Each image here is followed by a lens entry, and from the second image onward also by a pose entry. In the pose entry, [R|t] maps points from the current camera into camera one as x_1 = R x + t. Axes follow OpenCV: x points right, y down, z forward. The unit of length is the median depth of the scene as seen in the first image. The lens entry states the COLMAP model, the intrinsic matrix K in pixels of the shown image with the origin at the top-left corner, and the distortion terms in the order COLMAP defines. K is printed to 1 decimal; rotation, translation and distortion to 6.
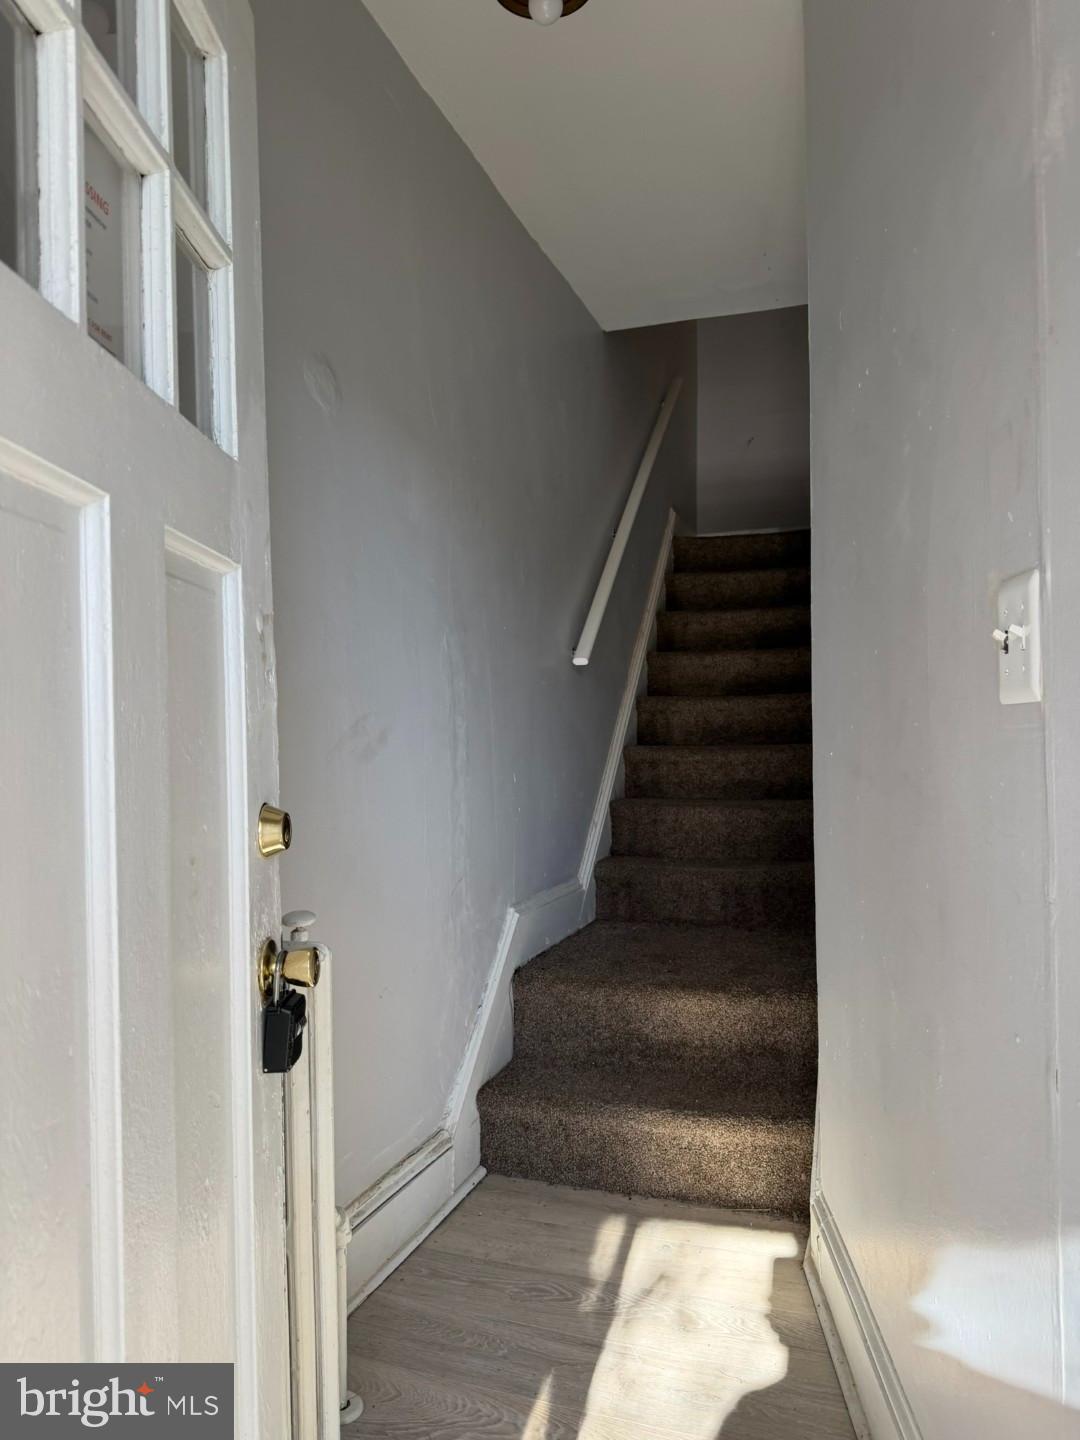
lens RADIAL K [[1008.5, 0, 535.0], [0, 1008.5, 724.6], [0, 0, 1]] dist [0.013440, 0.000439]
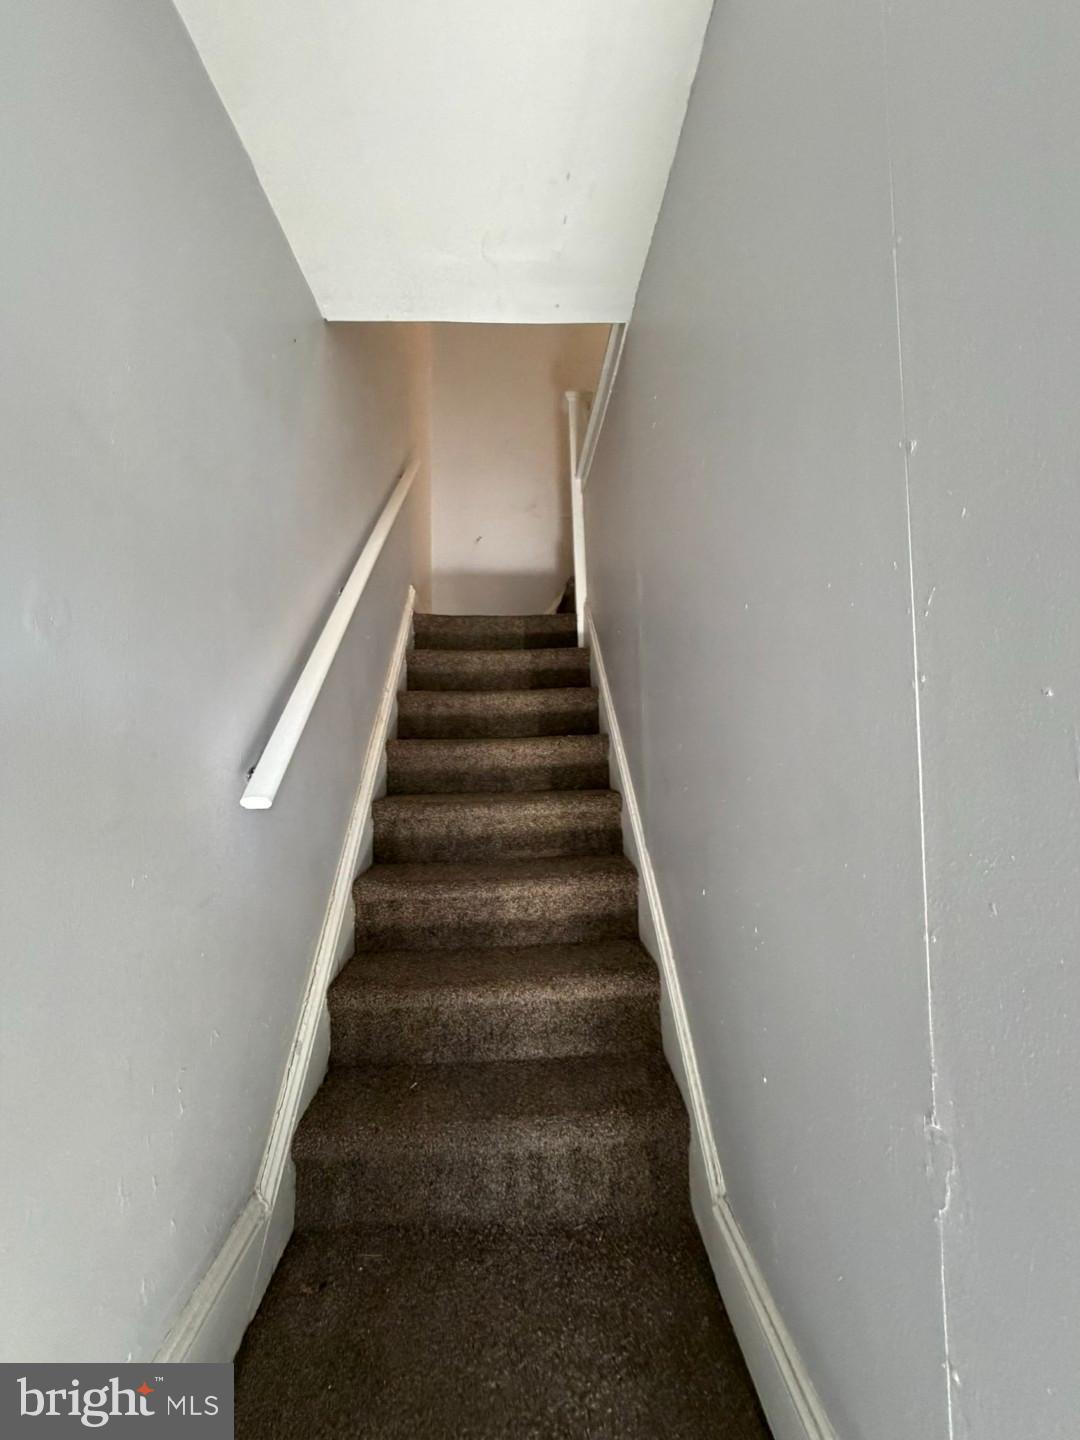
lens RADIAL K [[575.5, 0, 537.4], [0, 575.5, 727.8], [0, 0, 1]] dist [0.001708, -0.000559]
pose [[0.933509, 0.003042, 0.358542, 0.060082], [0.004950, 0.999759, -0.021368, -0.075657], [-0.358521, 0.021722, 0.933269, 0.535770]]
